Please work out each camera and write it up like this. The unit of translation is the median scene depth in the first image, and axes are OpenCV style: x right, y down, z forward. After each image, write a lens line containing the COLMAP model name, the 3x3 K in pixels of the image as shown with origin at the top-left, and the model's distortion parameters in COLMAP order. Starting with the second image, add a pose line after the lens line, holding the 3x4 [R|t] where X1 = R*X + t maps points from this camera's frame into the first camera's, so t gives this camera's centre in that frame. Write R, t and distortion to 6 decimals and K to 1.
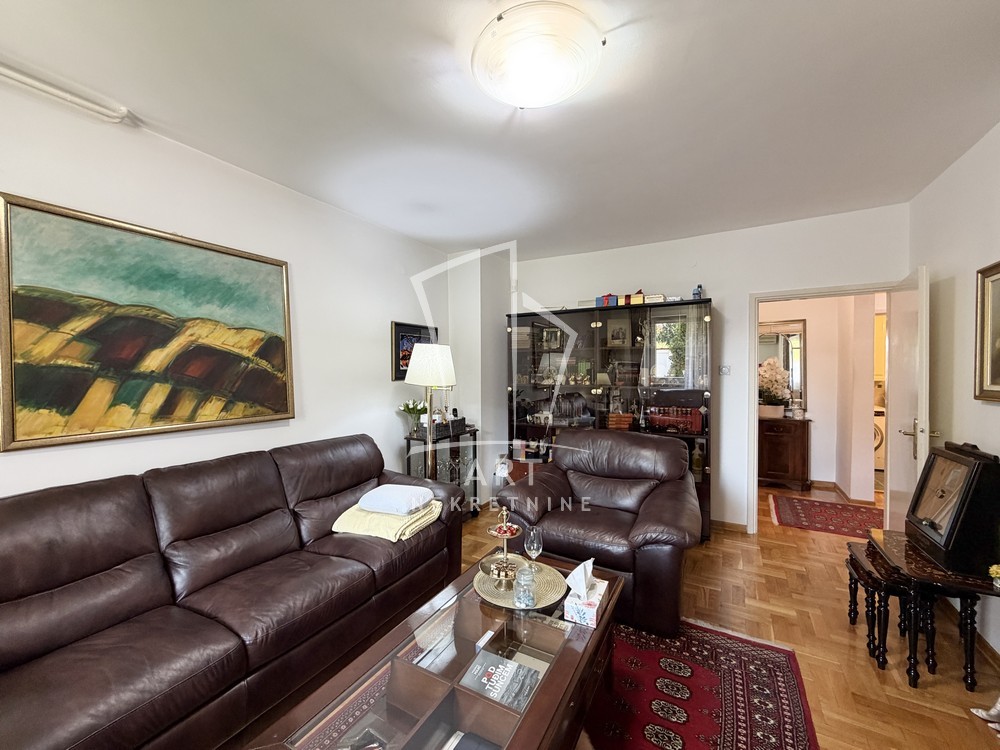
lens RADIAL K [[404.6, 0, 493.3], [0, 404.6, 371.2], [0, 0, 1]] dist [0.000612, 0.000411]
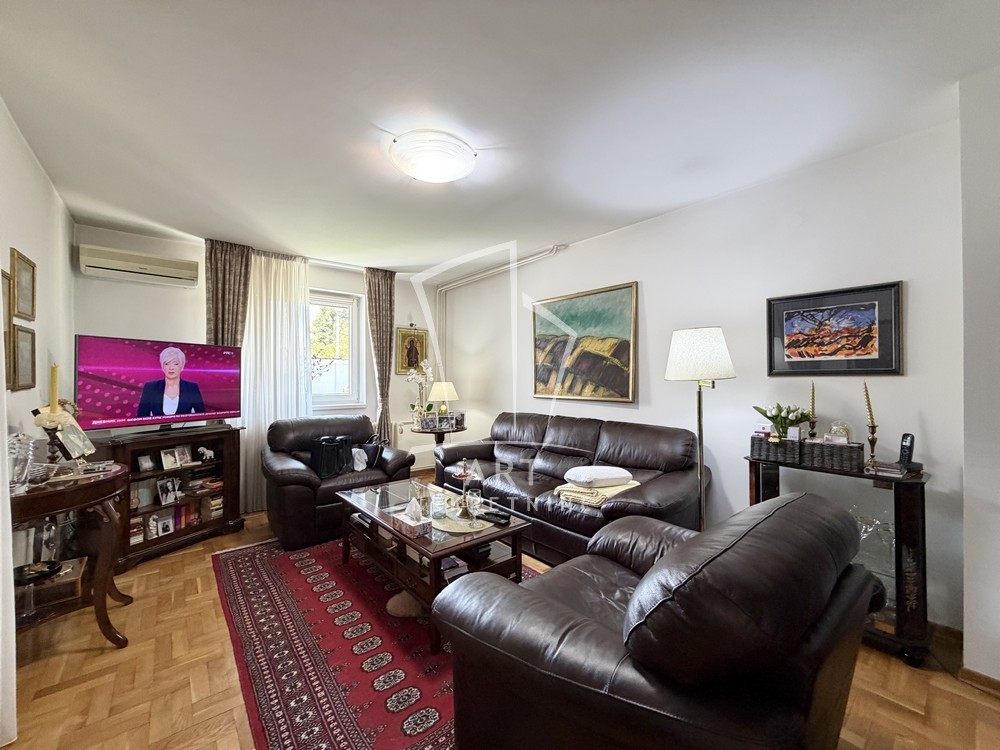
lens RADIAL K [[404.6, 0, 495.2], [0, 404.6, 377.4], [0, 0, 1]] dist [0.000612, 0.000411]
pose [[-0.366609, -0.001085, -0.930375, 0.937948], [-0.009347, 0.999953, 0.002517, 0.040139], [0.930328, 0.009619, -0.366602, 1.170048]]
